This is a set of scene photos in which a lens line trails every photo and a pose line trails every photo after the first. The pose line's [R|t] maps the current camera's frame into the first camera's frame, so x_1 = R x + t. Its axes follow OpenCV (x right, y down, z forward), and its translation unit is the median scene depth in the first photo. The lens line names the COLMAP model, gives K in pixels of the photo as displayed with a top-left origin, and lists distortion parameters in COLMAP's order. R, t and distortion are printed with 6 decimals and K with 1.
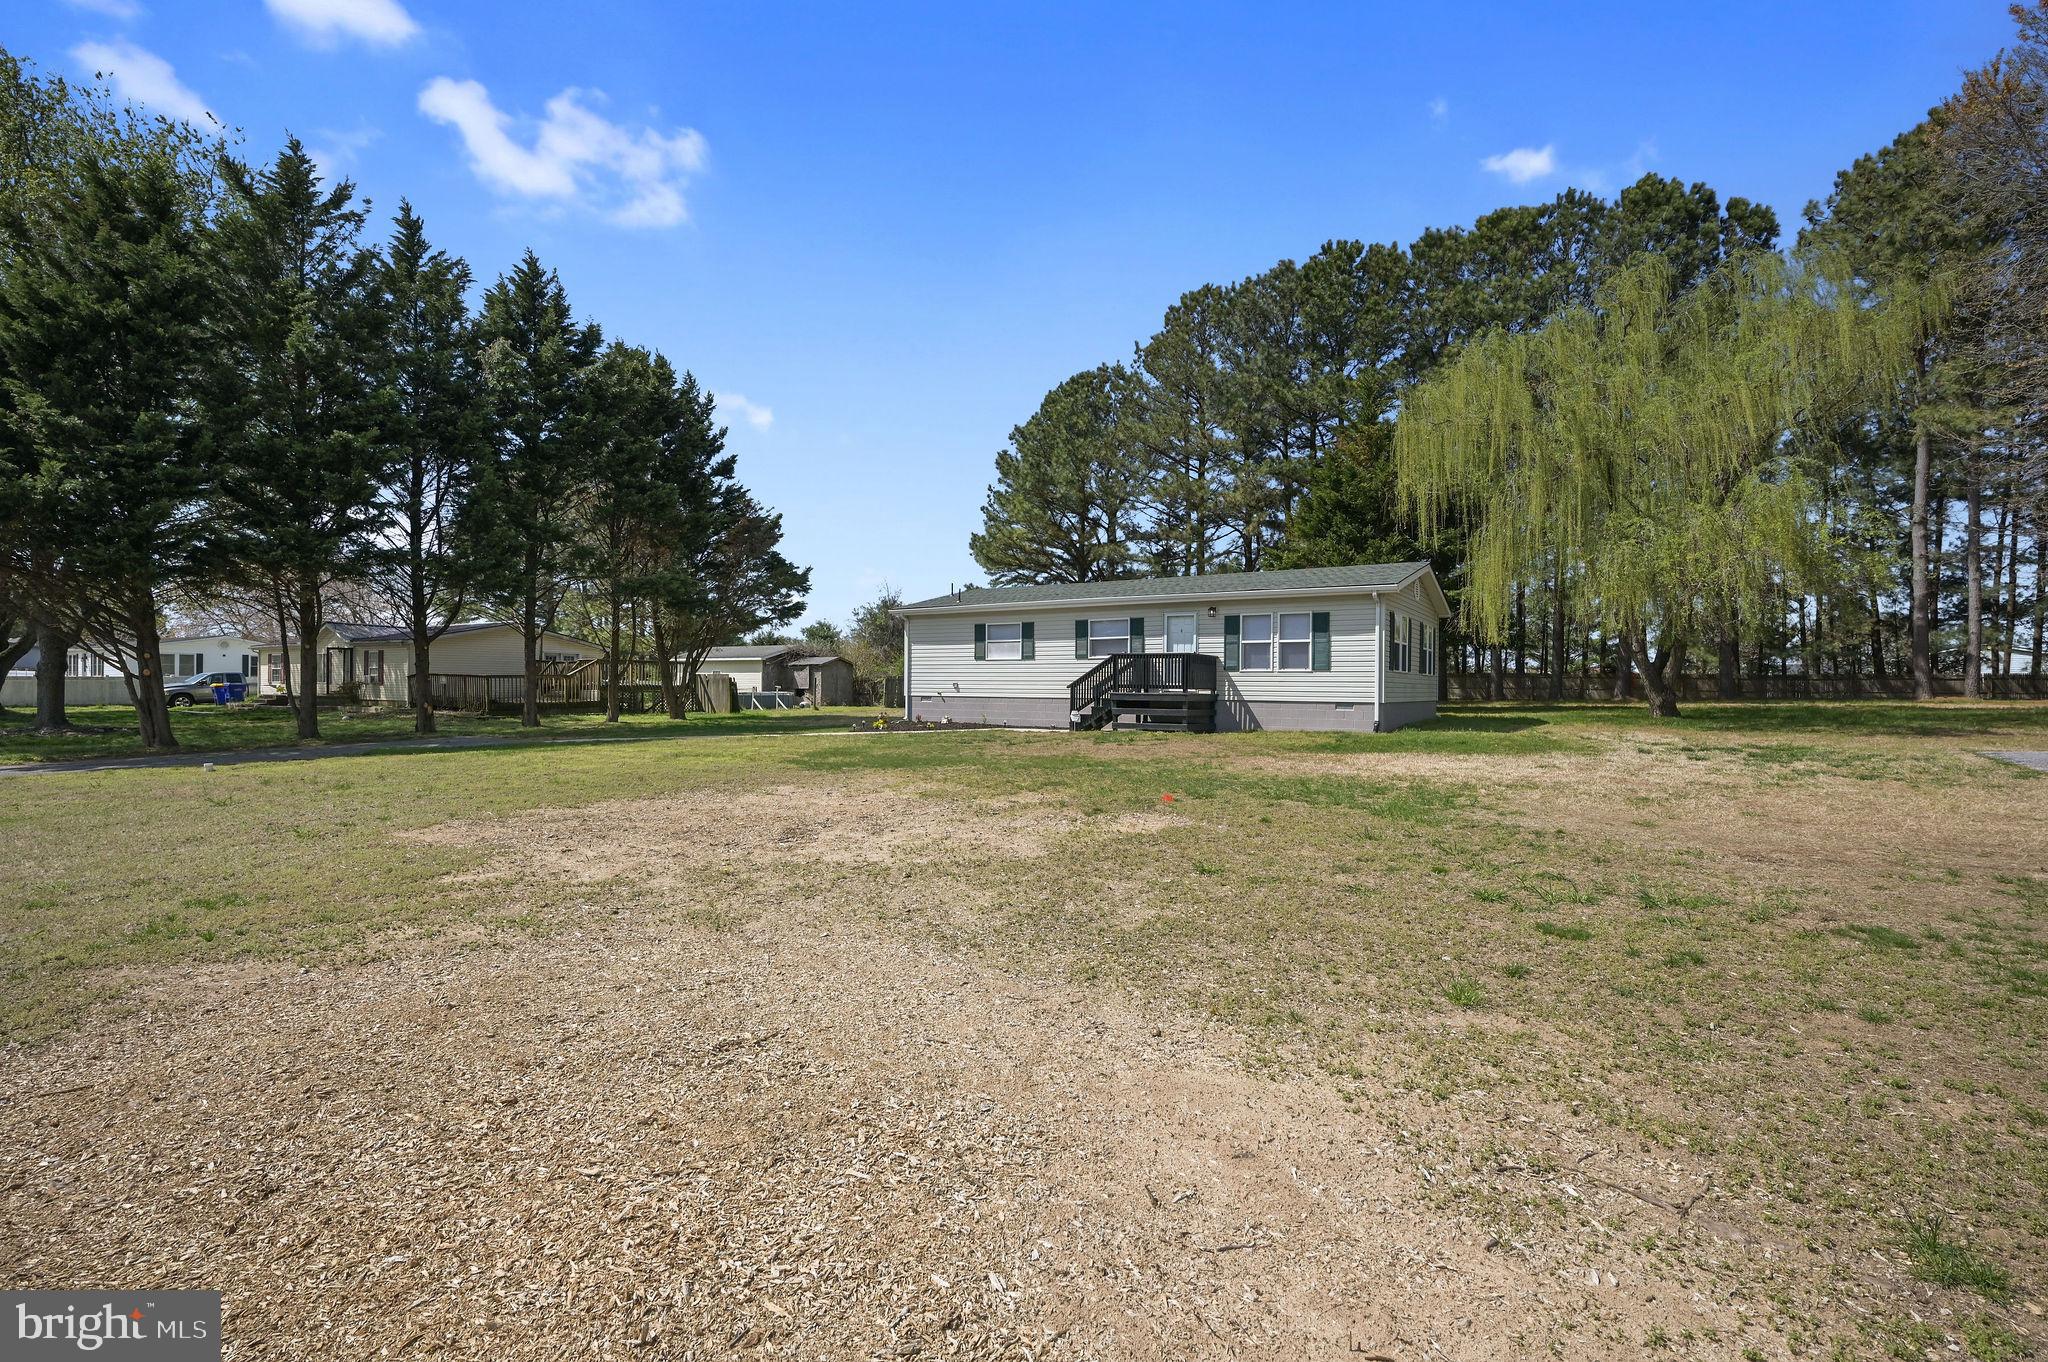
lens RADIAL K [[819.7, 0, 1024.0], [0, 819.7, 681.0], [0, 0, 1]] dist [-0.061922, 0.013829]
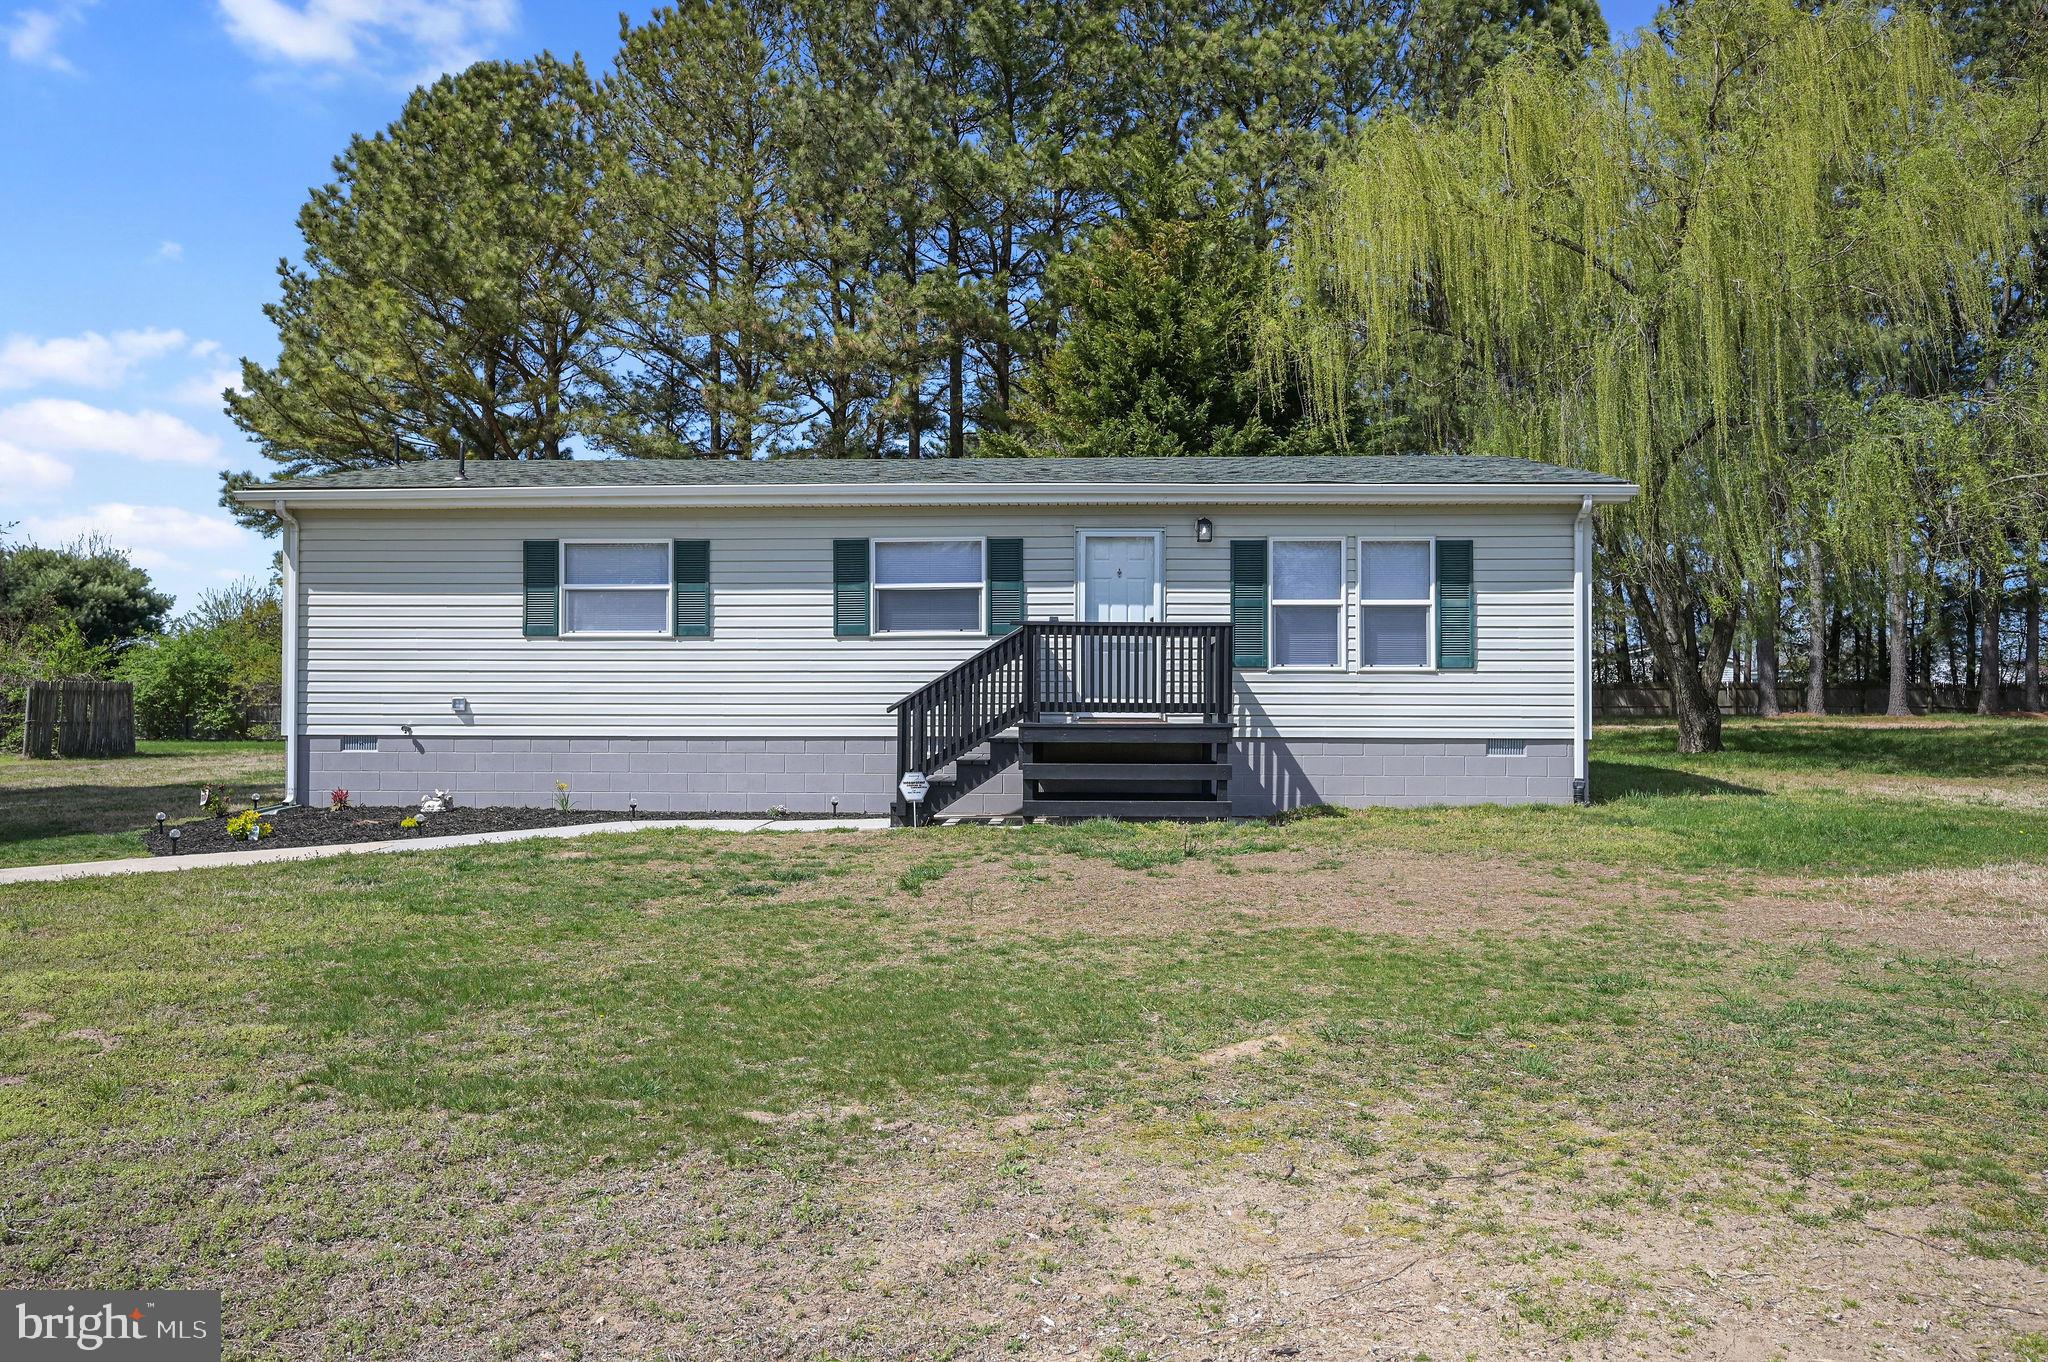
lens RADIAL K [[1386.6, 0, 1024.0], [0, 1386.6, 681.0], [0, 0, 1]] dist [0.001502, 0.000494]
pose [[0.869315, 0.002863, 0.494251, -0.198842], [0.001422, 0.999965, -0.008294, -0.000238], [-0.494257, 0.007913, 0.869280, 0.398646]]
